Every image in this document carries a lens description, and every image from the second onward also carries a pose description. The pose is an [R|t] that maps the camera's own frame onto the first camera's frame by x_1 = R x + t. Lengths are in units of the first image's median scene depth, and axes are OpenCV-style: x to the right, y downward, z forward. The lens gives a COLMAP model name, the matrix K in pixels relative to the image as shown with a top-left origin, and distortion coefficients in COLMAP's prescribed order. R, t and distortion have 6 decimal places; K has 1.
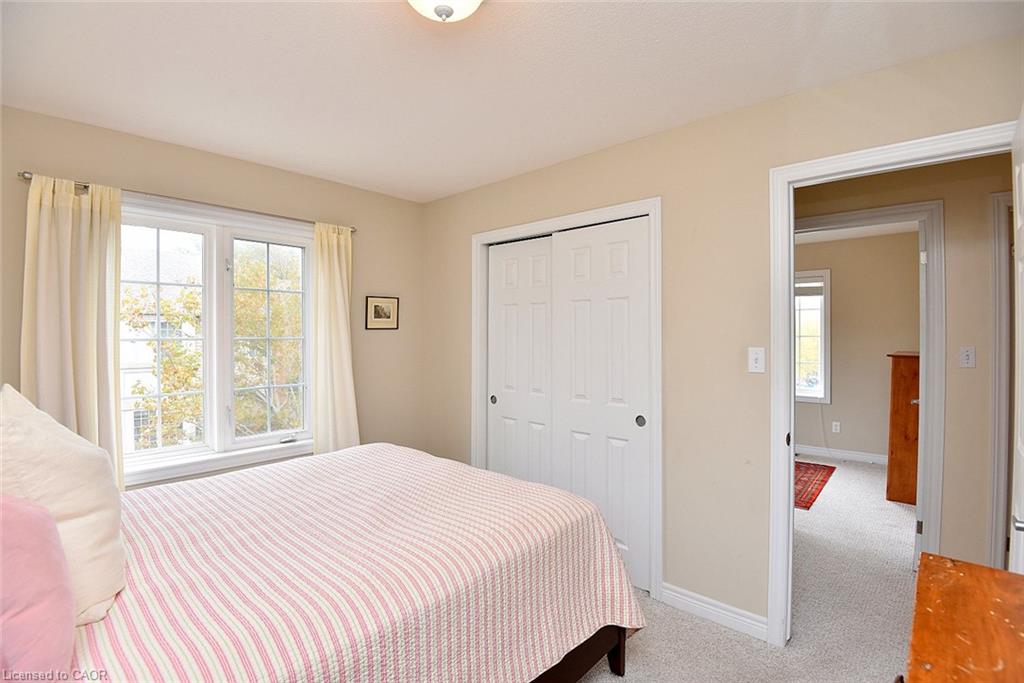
lens RADIAL K [[477.1, 0, 516.5], [0, 477.1, 338.7], [0, 0, 1]] dist [-0.013606, -0.021085]
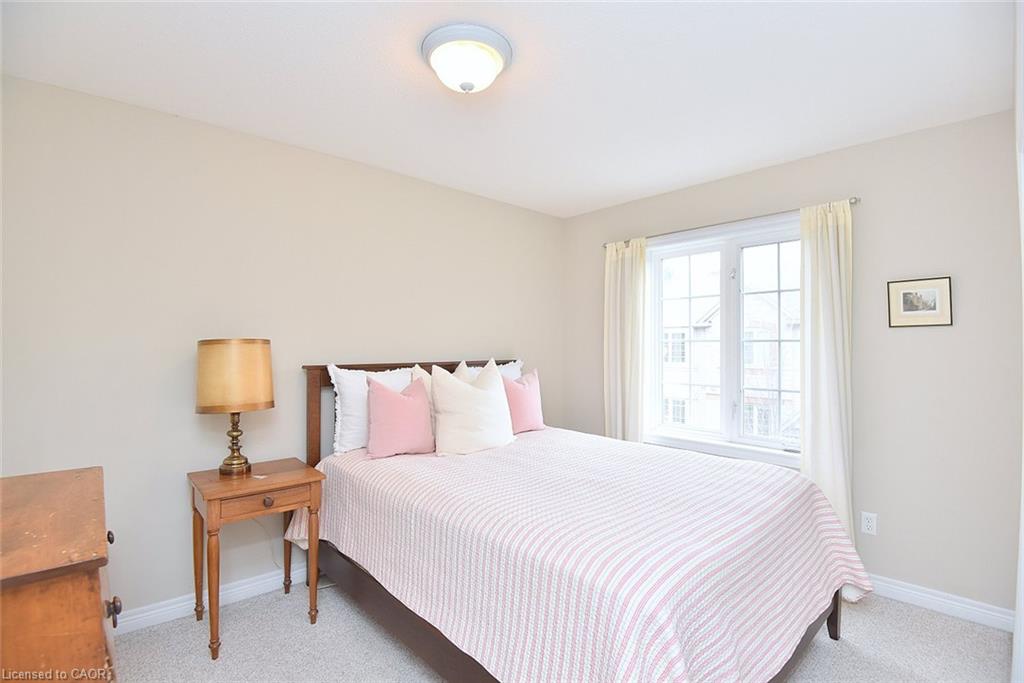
lens RADIAL K [[477.1, 0, 516.5], [0, 477.1, 338.7], [0, 0, 1]] dist [-0.013606, -0.021085]
pose [[-0.092452, -0.001250, -0.995716, 0.446962], [0.002364, 0.999996, -0.001475, -0.003022], [0.995714, -0.002490, -0.092448, 0.495996]]
